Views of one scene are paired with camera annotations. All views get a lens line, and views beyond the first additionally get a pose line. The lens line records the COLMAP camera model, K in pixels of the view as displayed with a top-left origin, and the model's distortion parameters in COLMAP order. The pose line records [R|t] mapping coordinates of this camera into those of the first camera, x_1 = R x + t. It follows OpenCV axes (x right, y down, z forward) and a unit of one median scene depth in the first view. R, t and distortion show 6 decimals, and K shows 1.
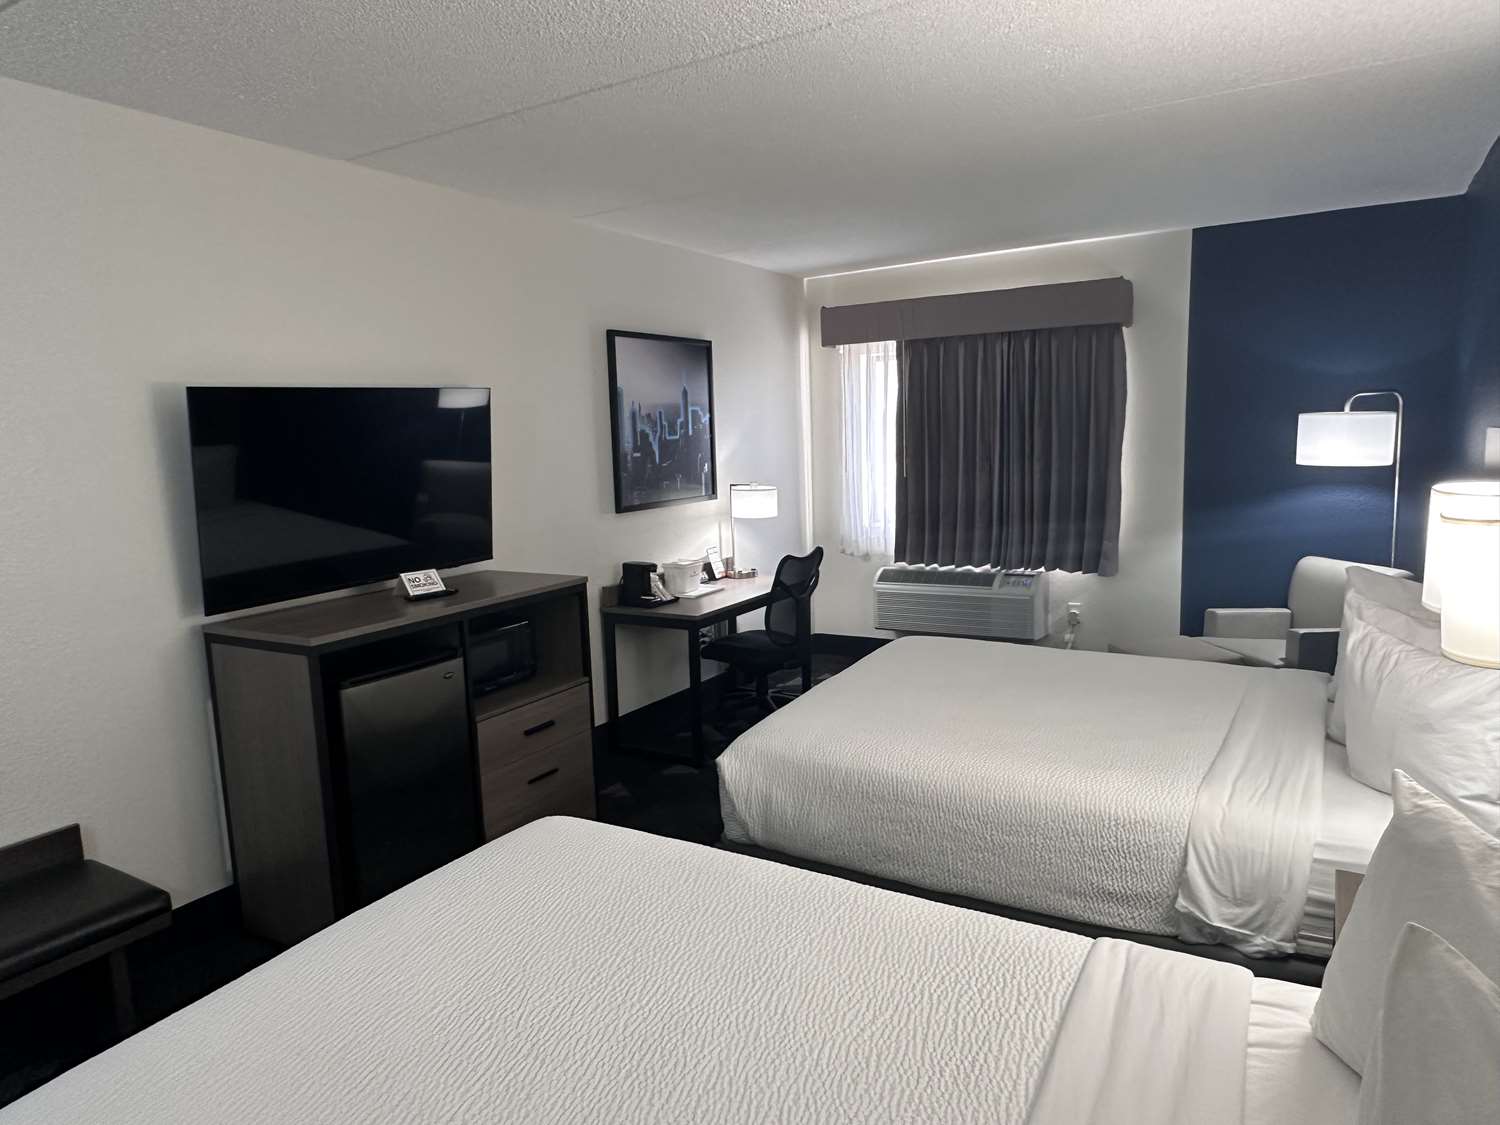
lens RADIAL K [[948.4, 0, 750.0], [0, 948.4, 562.5], [0, 0, 1]] dist [0.001704, 0.001876]
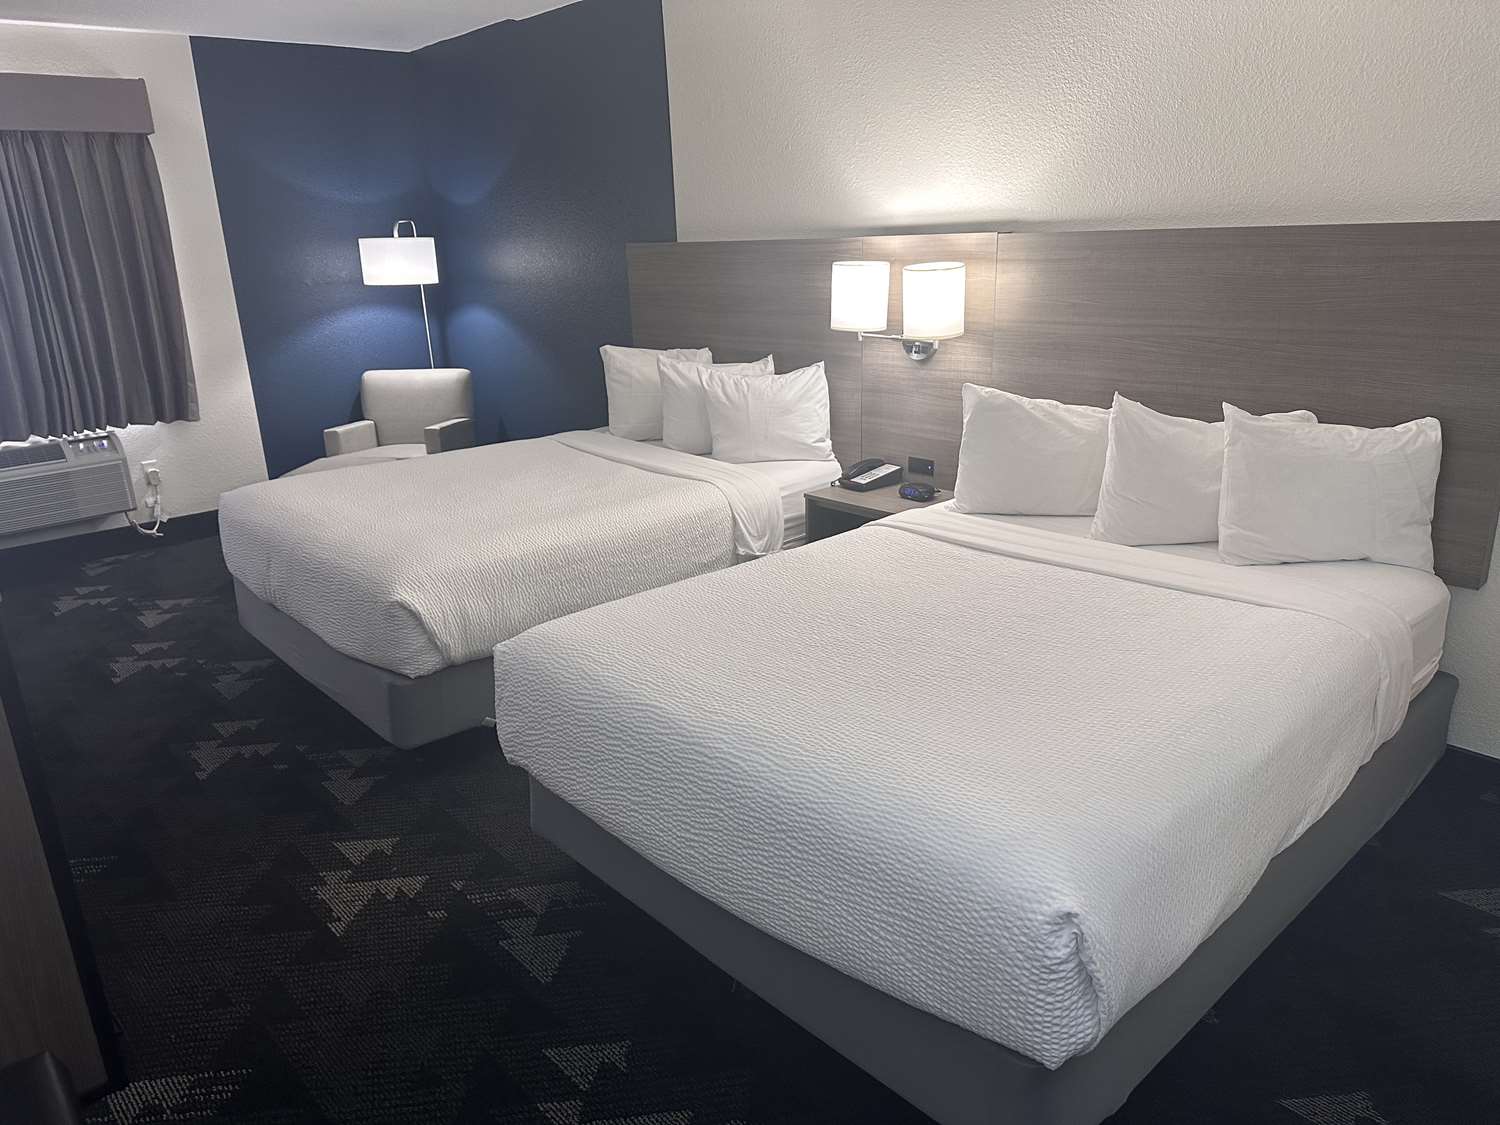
lens RADIAL K [[1047.2, 0, 754.5], [0, 1047.2, 540.9], [0, 0, 1]] dist [0.094570, -0.076078]
pose [[0.290628, -0.260060, 0.920817, -0.521277], [0.160945, 0.961931, 0.220874, -0.017481], [-0.943203, 0.084009, 0.321419, 0.191345]]
